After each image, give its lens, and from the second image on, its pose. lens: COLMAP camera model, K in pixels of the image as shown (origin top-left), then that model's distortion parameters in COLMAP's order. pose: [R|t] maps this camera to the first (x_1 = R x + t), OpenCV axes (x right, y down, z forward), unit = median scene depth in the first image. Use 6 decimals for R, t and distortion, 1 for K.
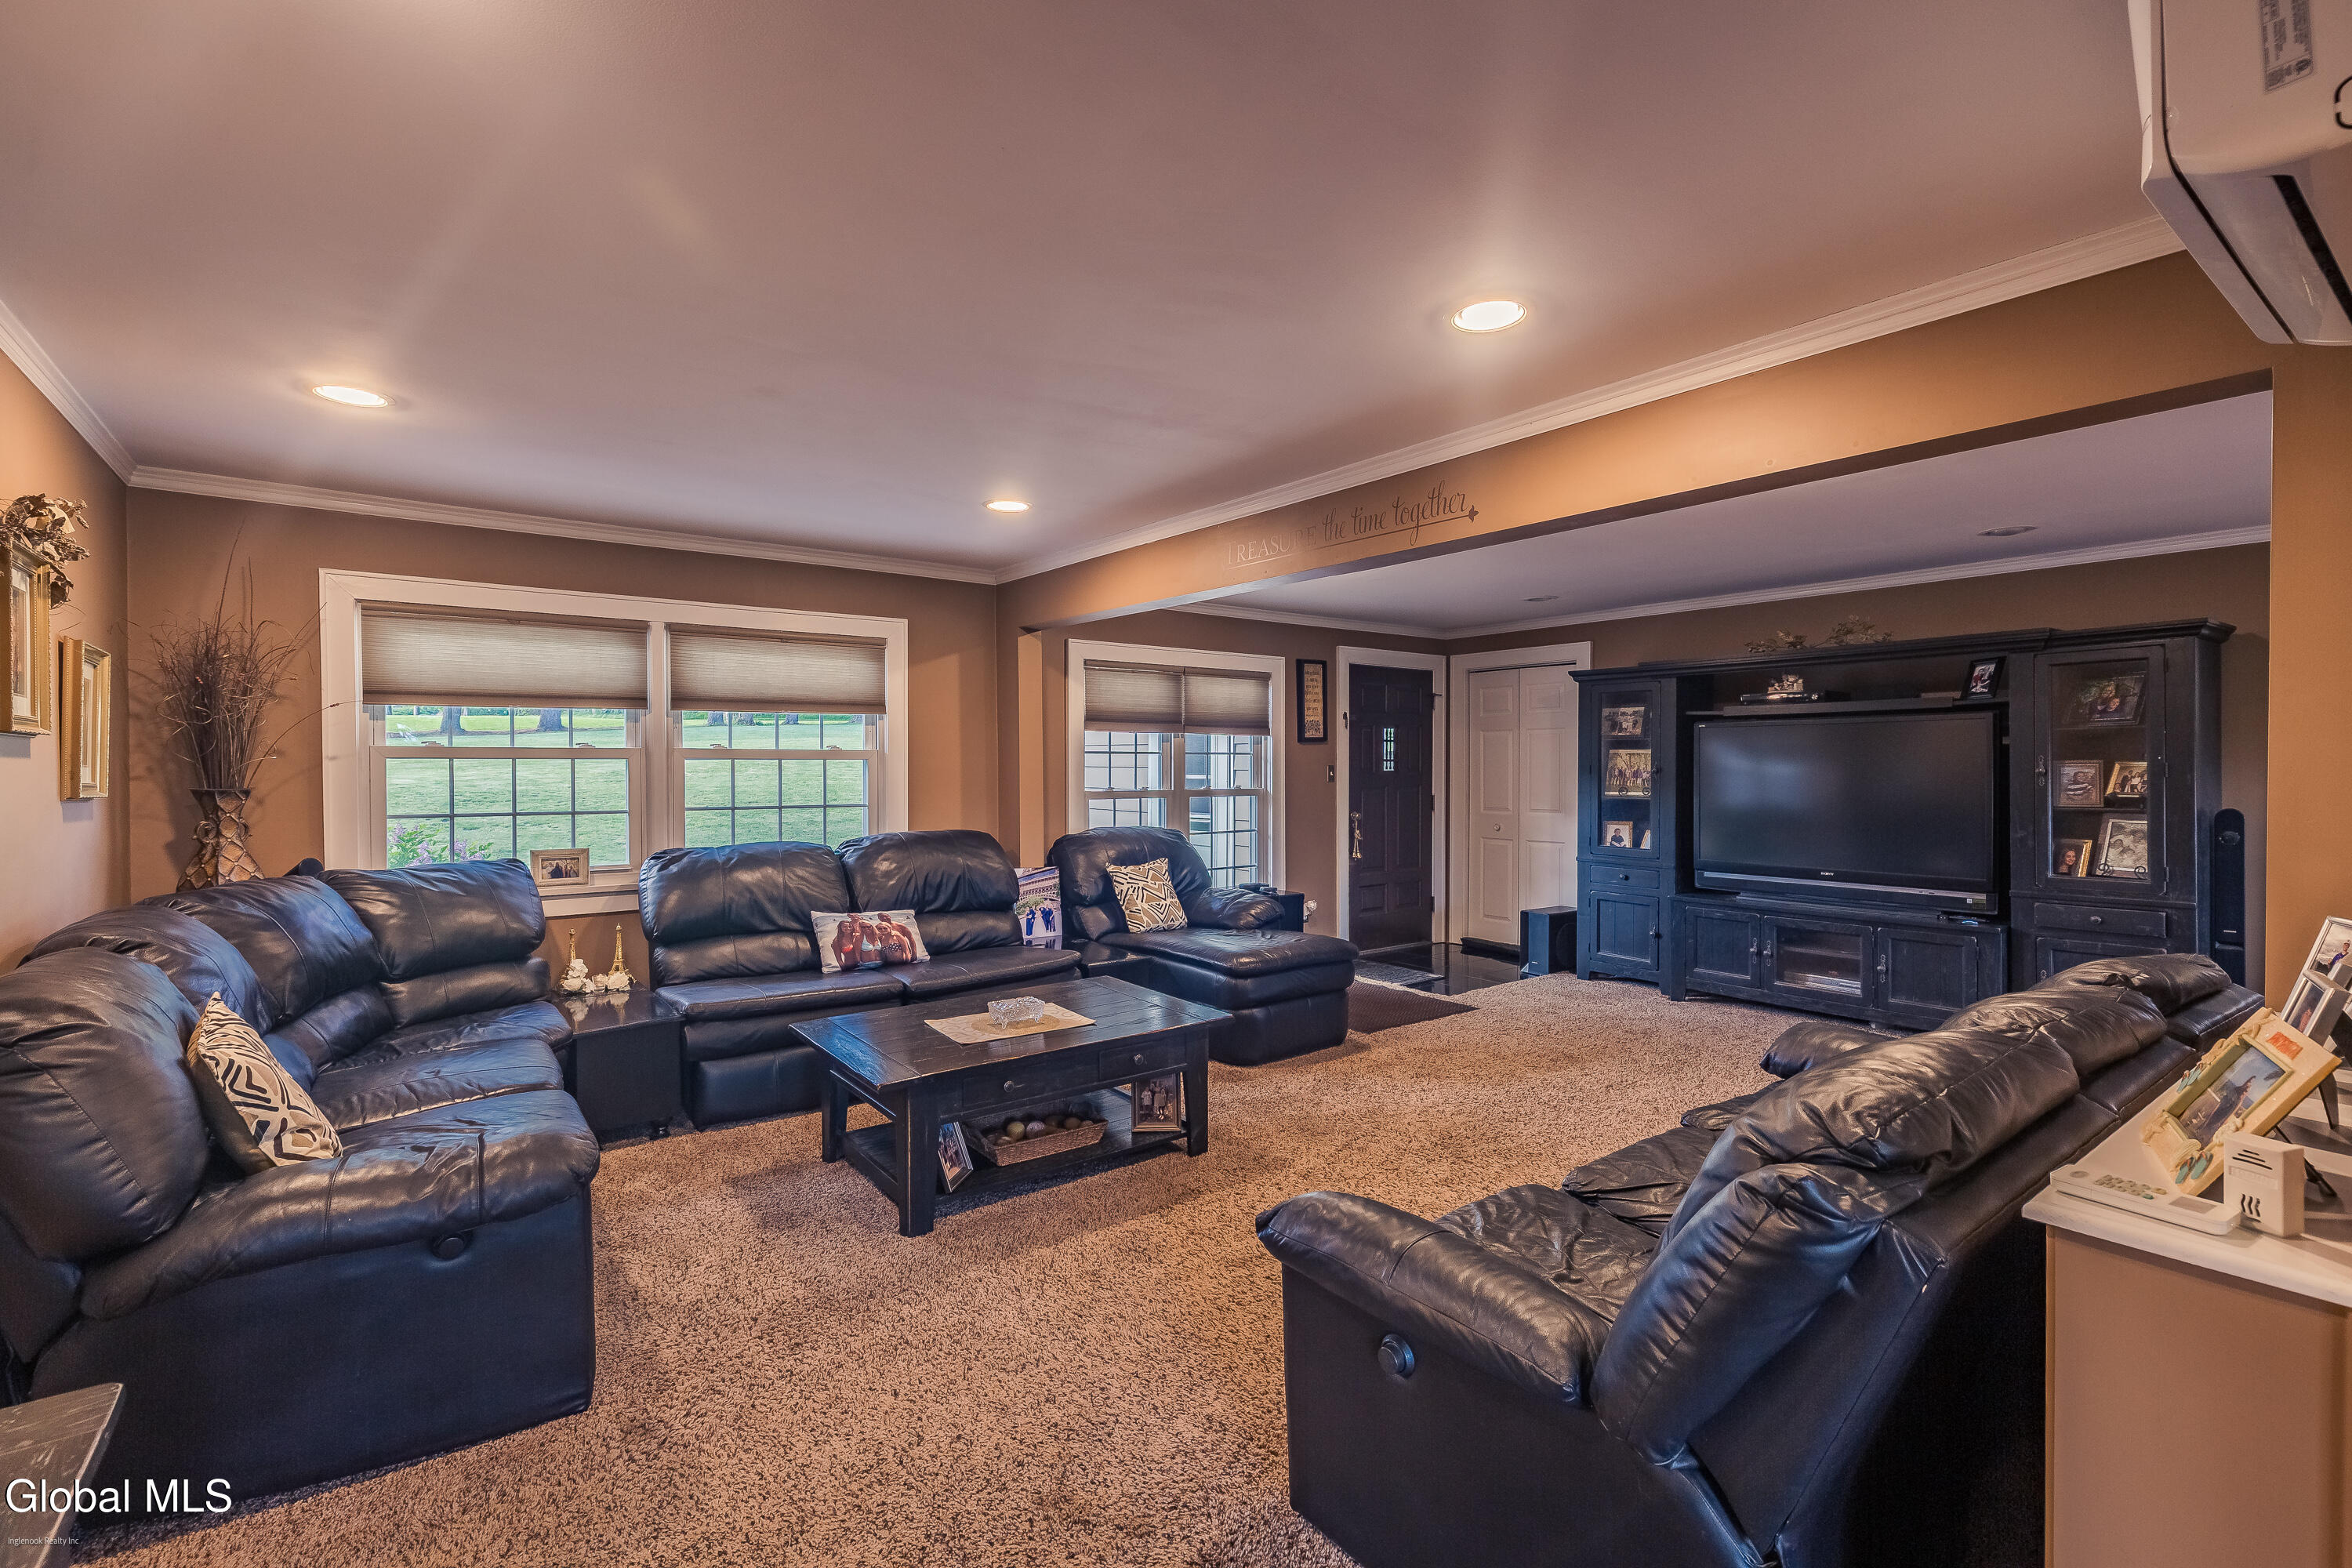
lens RADIAL K [[1059.6, 0, 1182.4], [0, 1059.6, 780.8], [0, 0, 1]] dist [0.000957, -0.000147]
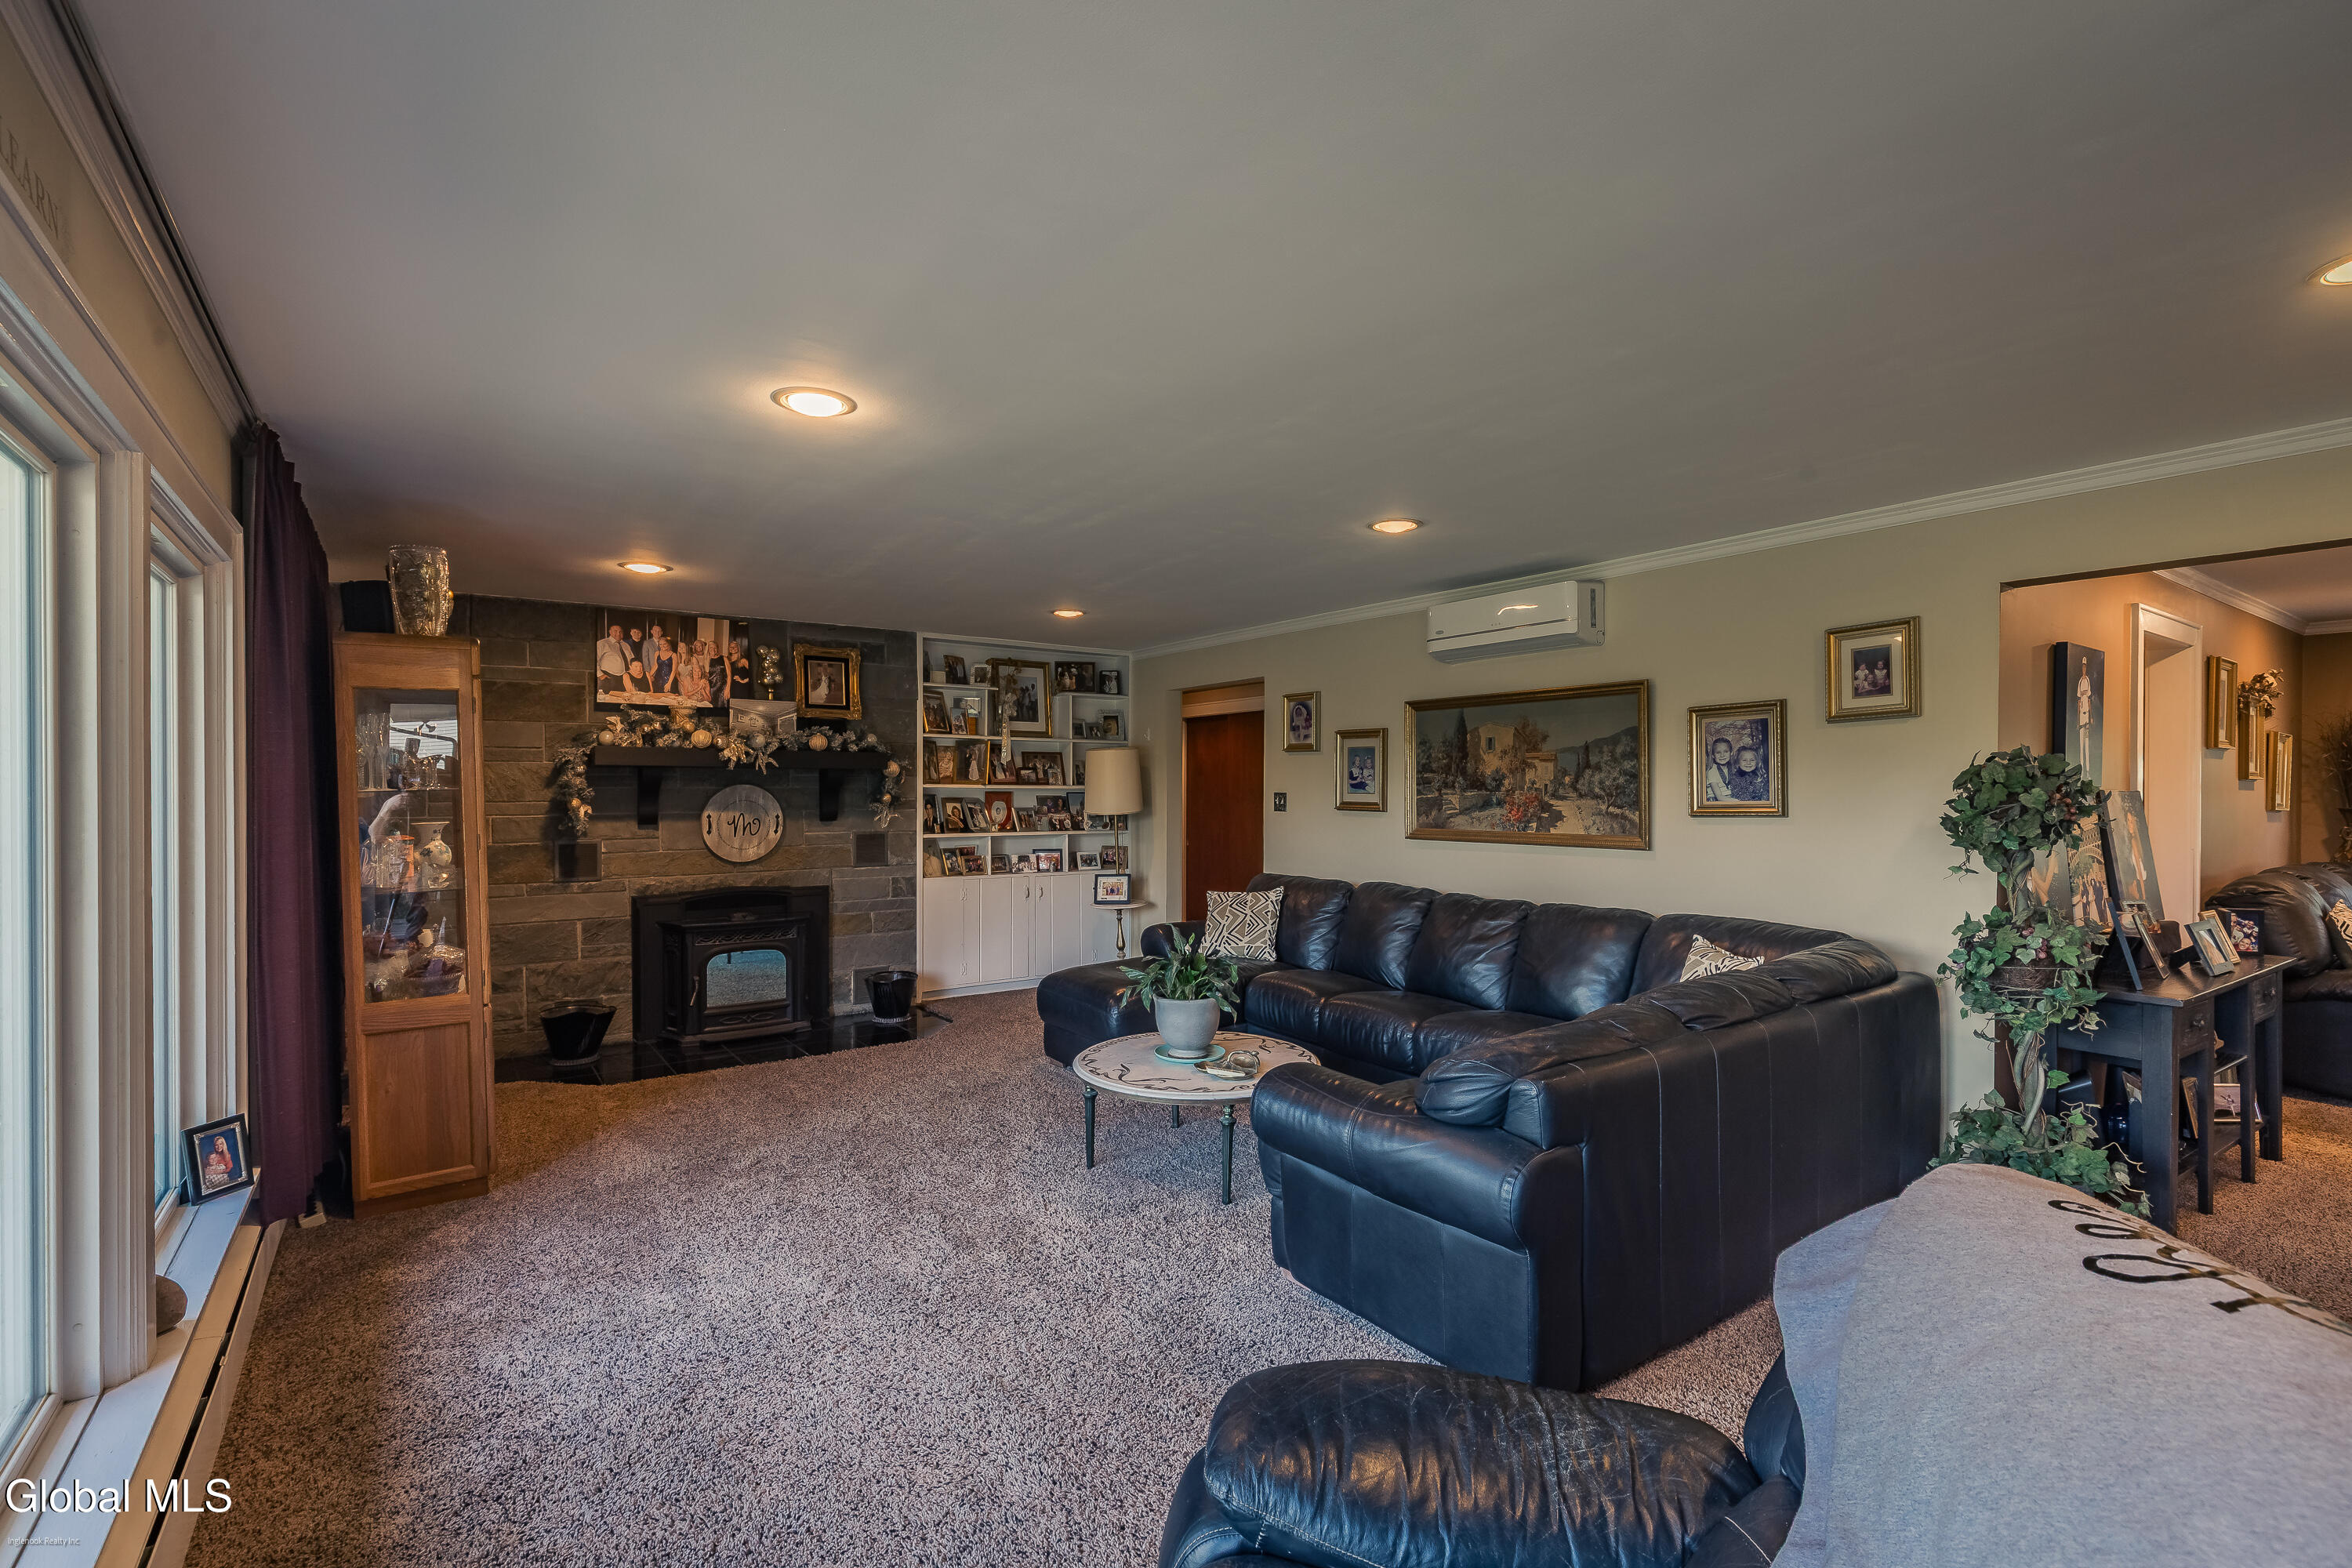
lens RADIAL K [[1059.6, 0, 1182.4], [0, 1059.6, 780.8], [0, 0, 1]] dist [0.000957, -0.000147]
pose [[-0.023104, -0.005412, -0.999718, 1.145141], [-0.017837, 0.999828, -0.005001, 0.007924], [0.999574, 0.017717, -0.023197, -1.154640]]
